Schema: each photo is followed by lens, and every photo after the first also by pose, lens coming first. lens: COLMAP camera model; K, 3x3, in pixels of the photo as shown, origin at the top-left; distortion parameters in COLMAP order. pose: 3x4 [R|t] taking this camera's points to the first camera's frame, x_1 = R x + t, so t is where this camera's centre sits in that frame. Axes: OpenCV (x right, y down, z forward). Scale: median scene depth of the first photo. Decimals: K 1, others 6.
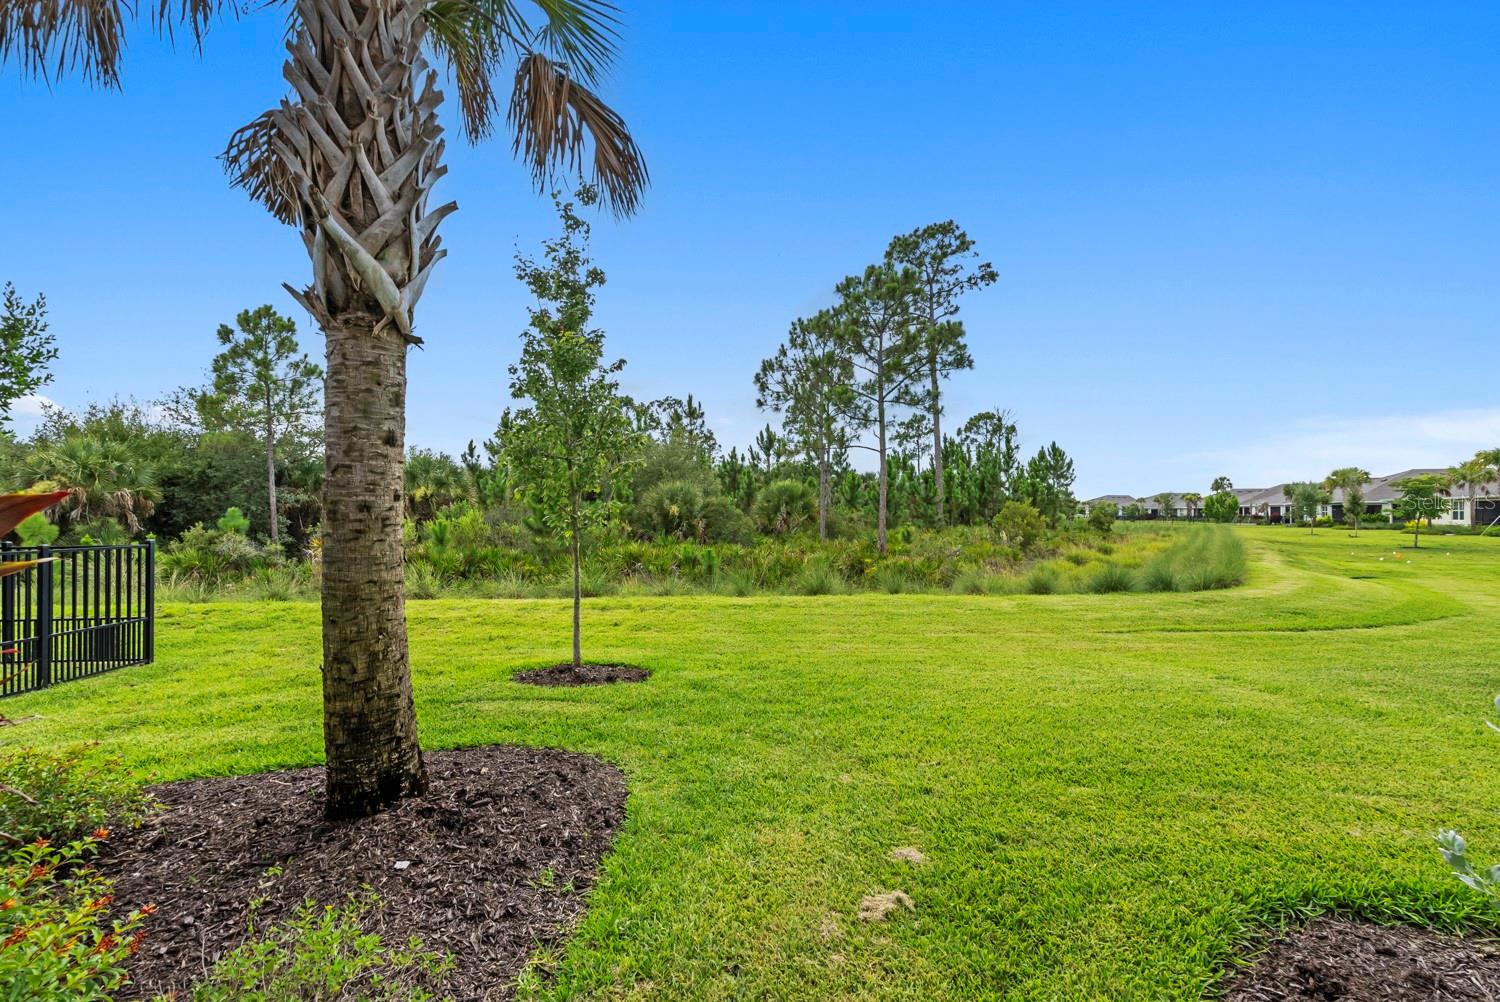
lens RADIAL K [[654.2, 0, 756.4], [0, 654.2, 509.5], [0, 0, 1]] dist [0.001531, 0.000646]
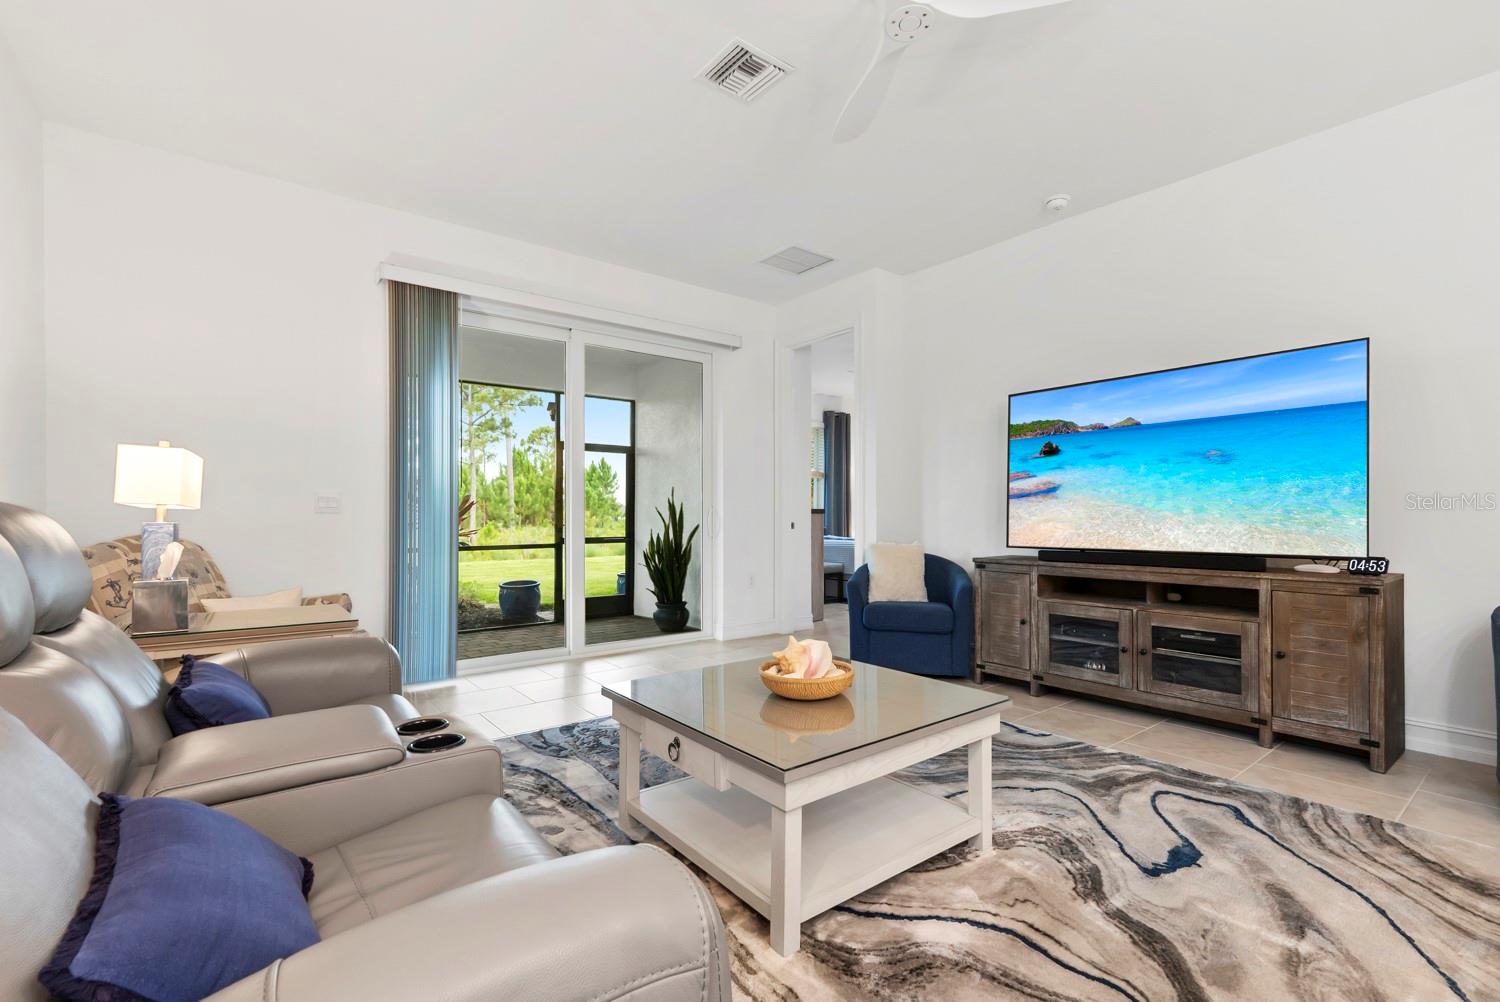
lens RADIAL K [[654.2, 0, 762.3], [0, 654.2, 522.7], [0, 0, 1]] dist [0.001531, 0.000646]
pose [[0.789650, -0.010922, 0.613460, -0.080442], [0.003248, 0.999902, 0.013621, 0.004720], [-0.613549, -0.008763, 0.789608, -0.195772]]
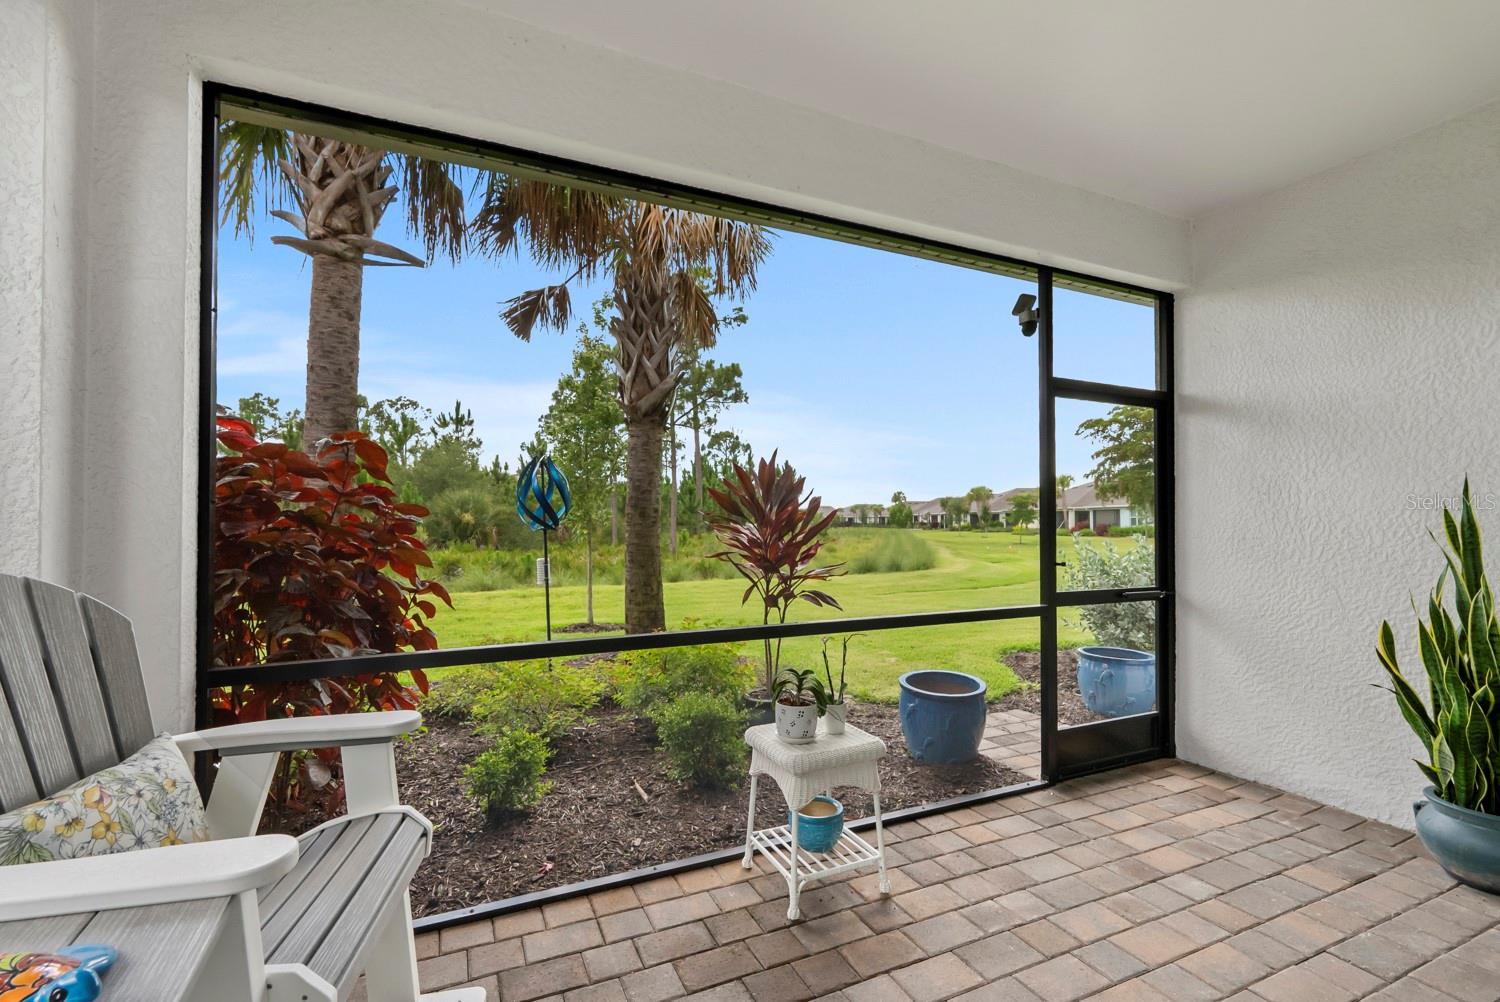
lens RADIAL K [[654.2, 0, 743.3], [0, 654.2, 503.9], [0, 0, 1]] dist [0.001531, 0.000646]
pose [[0.923741, 0.006597, 0.382961, -0.079836], [0.002124, 0.999748, -0.022347, 0.001564], [-0.383012, 0.021456, 0.923494, -0.071192]]
